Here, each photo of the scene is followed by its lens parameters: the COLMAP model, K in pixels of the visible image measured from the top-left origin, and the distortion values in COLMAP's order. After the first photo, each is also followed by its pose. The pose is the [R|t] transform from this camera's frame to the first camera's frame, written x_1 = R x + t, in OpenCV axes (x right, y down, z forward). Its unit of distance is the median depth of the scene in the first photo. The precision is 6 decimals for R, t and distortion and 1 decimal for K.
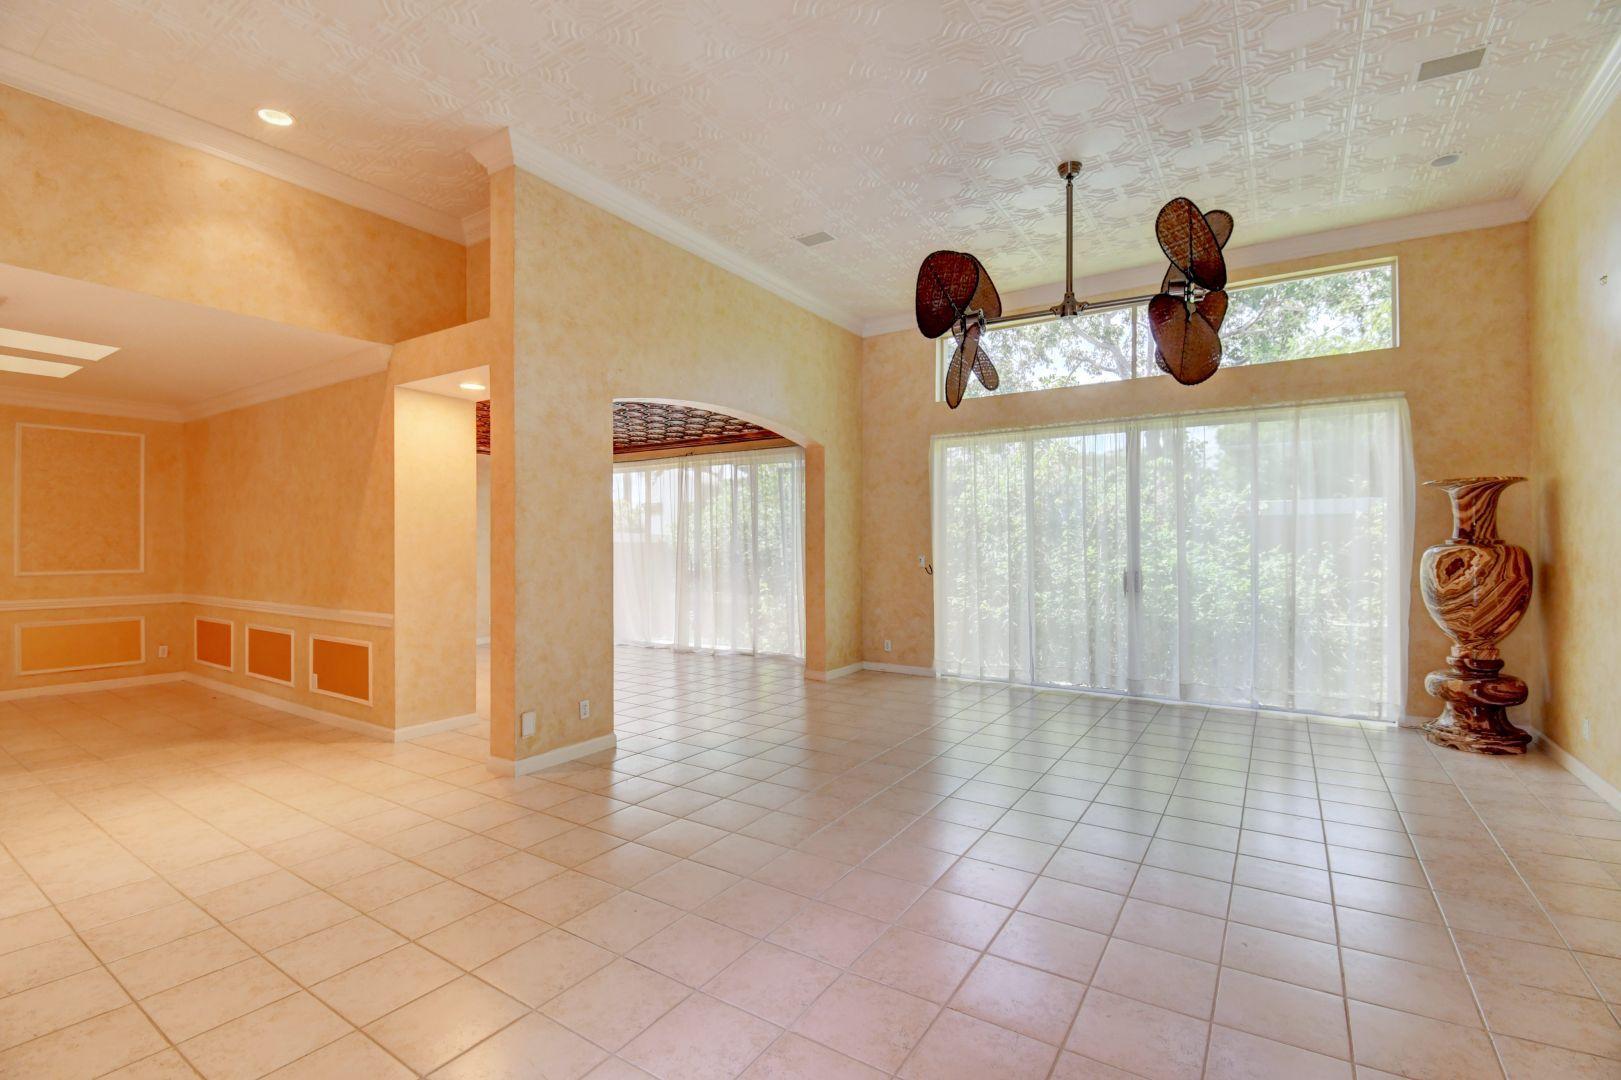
lens RADIAL K [[720.1, 0, 801.5], [0, 720.1, 541.8], [0, 0, 1]] dist [0.003857, -0.014568]
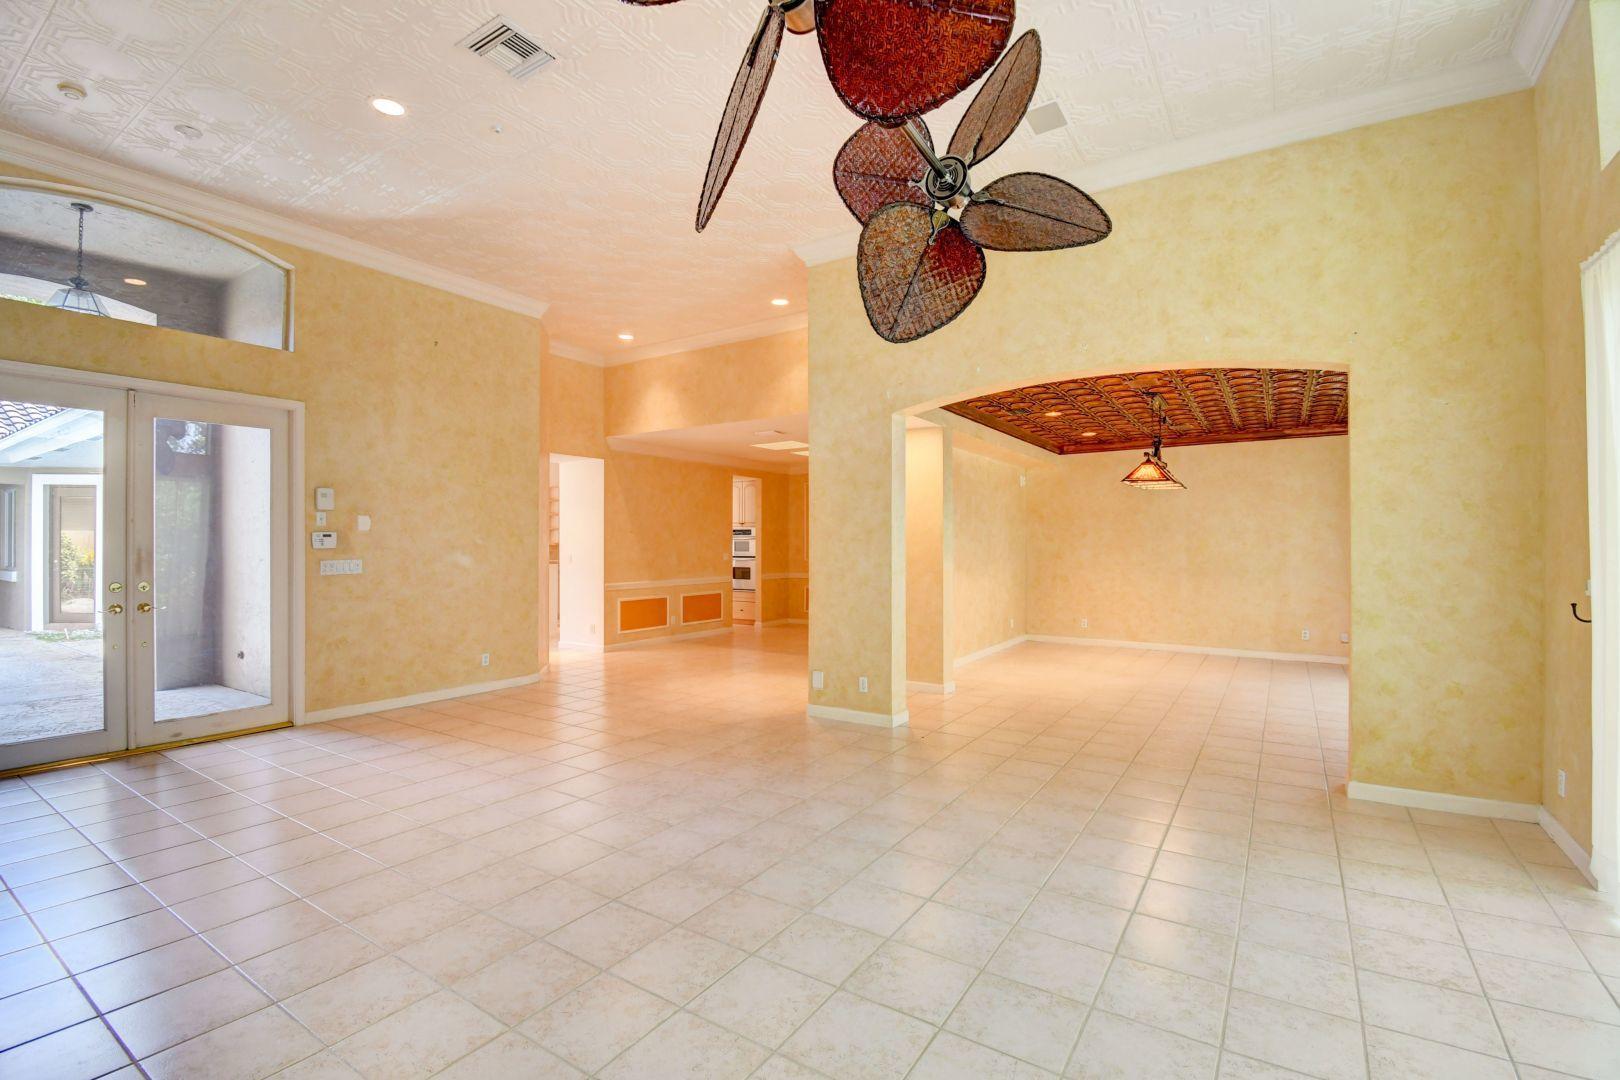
lens RADIAL K [[719.7, 0, 806.9], [0, 719.7, 543.7], [0, 0, 1]] dist [0.003857, -0.014568]
pose [[-0.004093, 0.001751, -0.999990, 0.842310], [0.005252, 0.999985, 0.001729, -0.000907], [0.999978, -0.005244, -0.004102, 0.873385]]
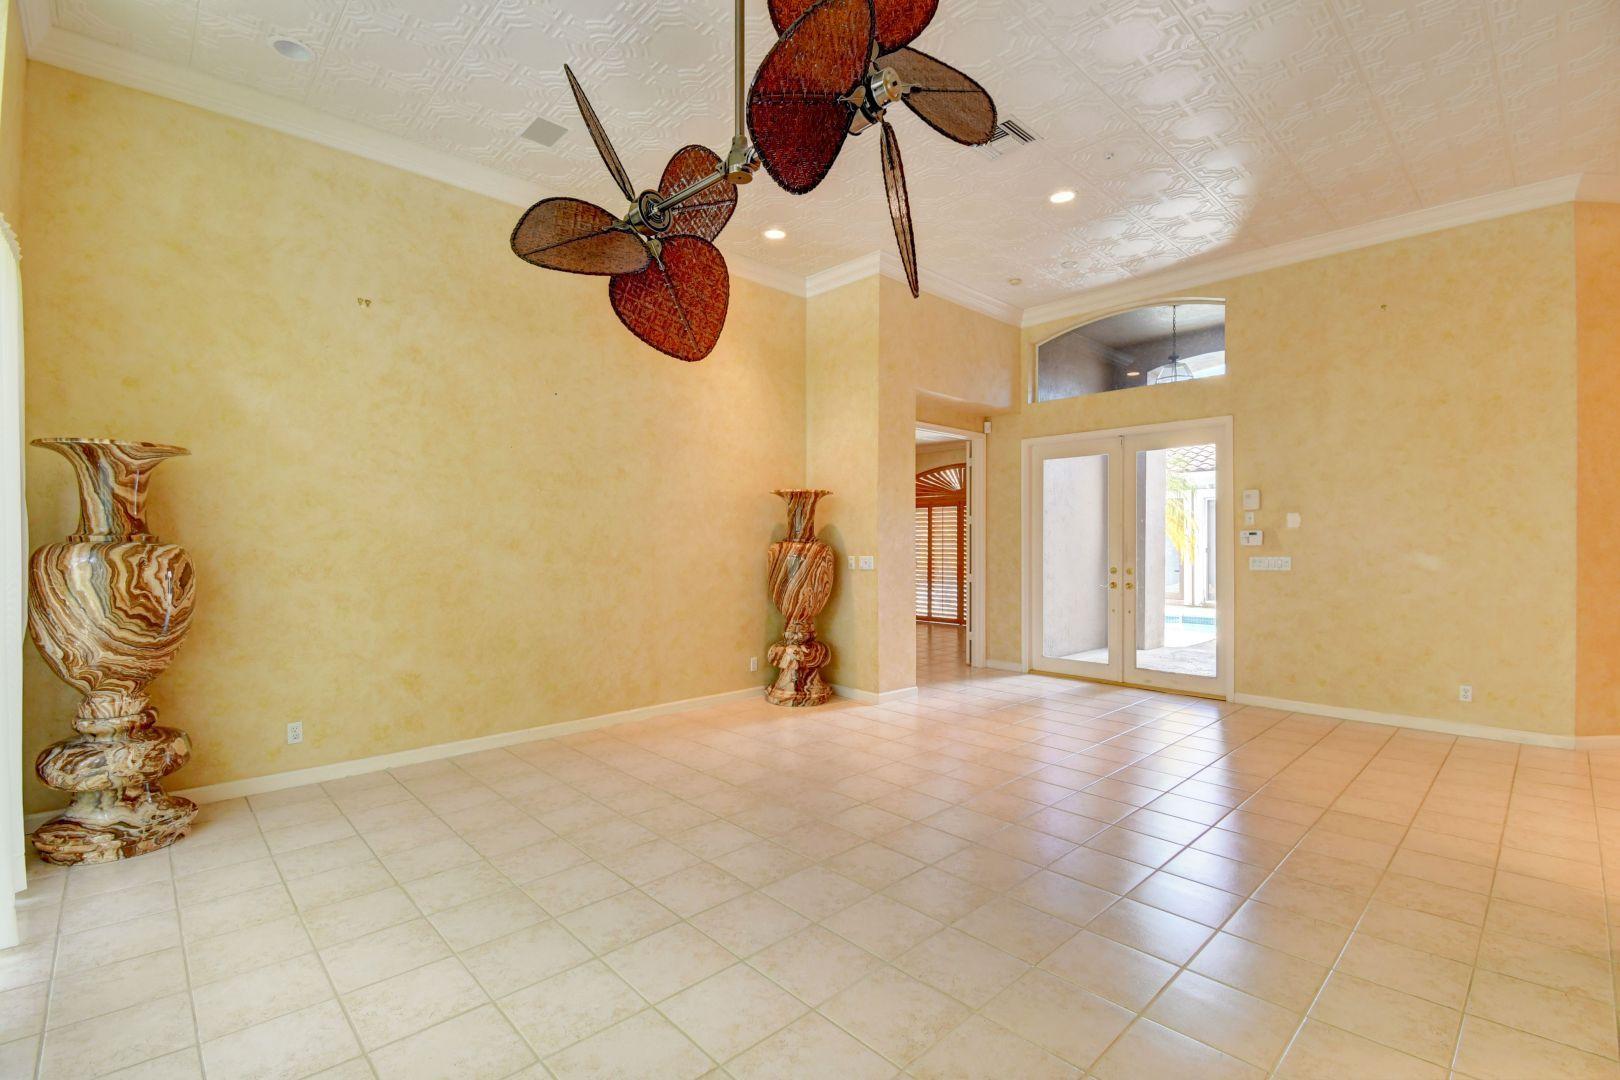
lens RADIAL K [[719.7, 0, 810.6], [0, 719.7, 545.8], [0, 0, 1]] dist [0.003857, -0.014568]
pose [[-0.975283, -0.000624, 0.220958, 0.163755], [-0.000584, 1.000000, 0.000246, 0.005409], [-0.220958, 0.000111, -0.975283, 1.479298]]
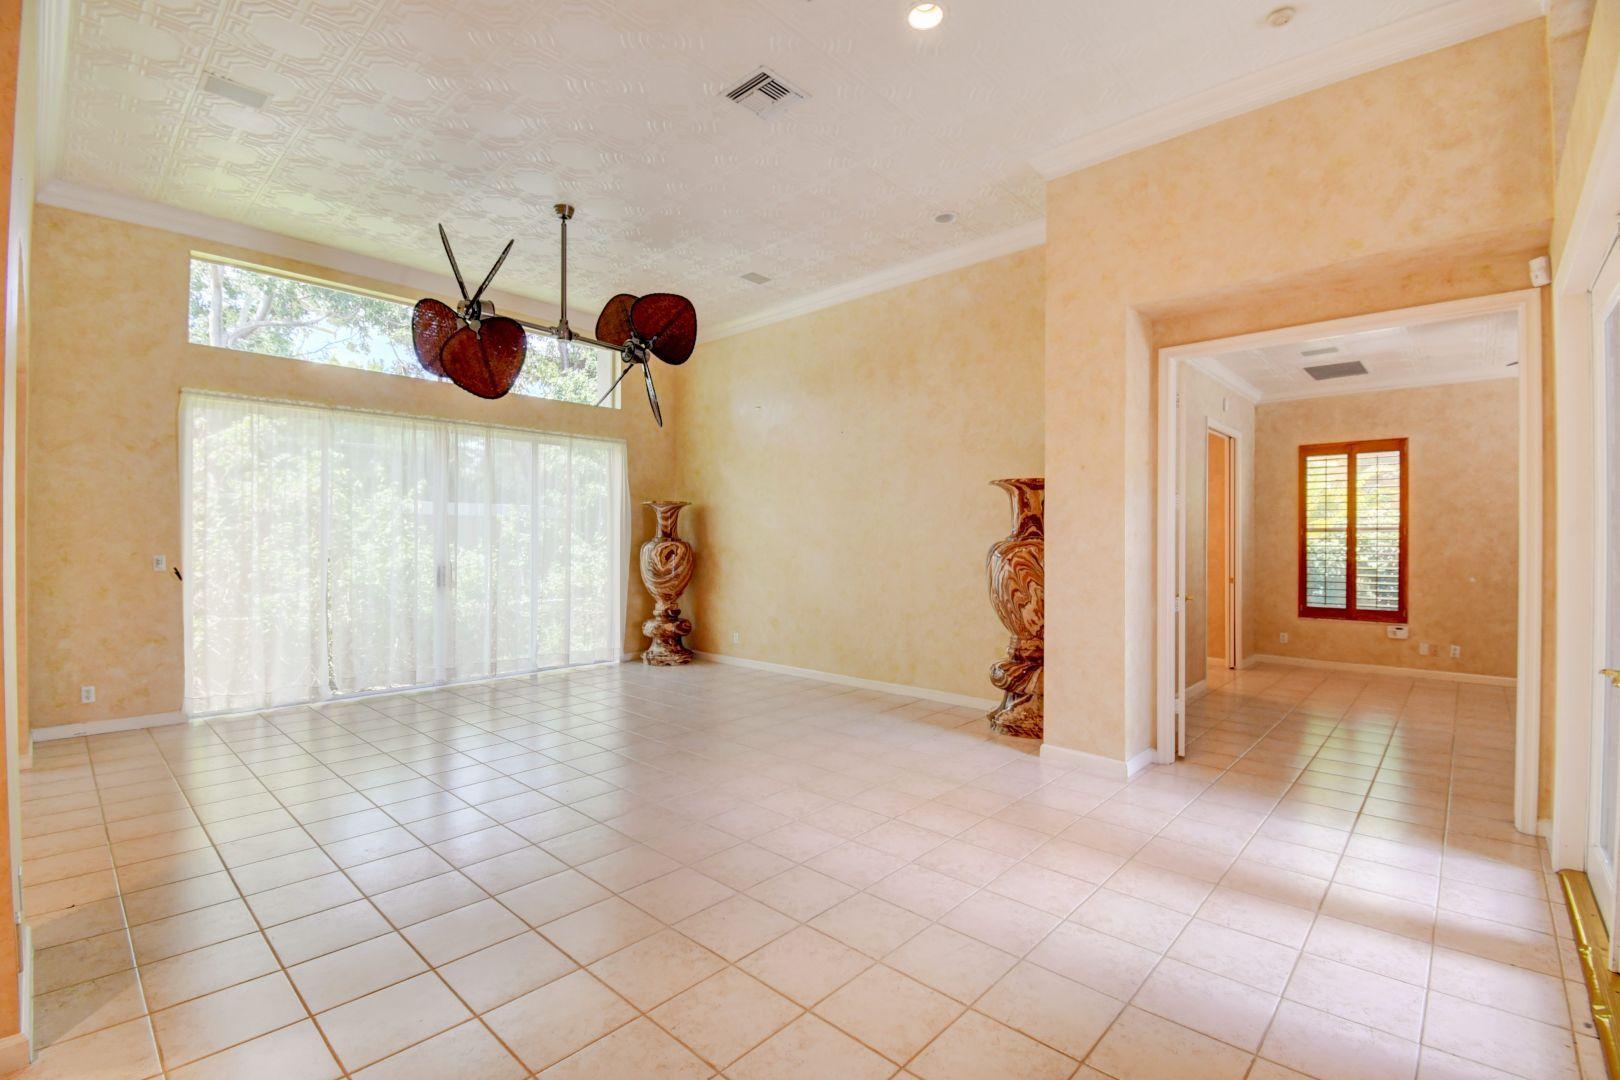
lens RADIAL K [[719.7, 0, 808.0], [0, 719.7, 539.3], [0, 0, 1]] dist [0.003857, -0.014568]
pose [[0.155714, 0.005674, 0.987786, -0.645208], [-0.006373, 0.999968, -0.004739, 0.004841], [-0.987782, -0.005557, 0.155746, 0.408430]]
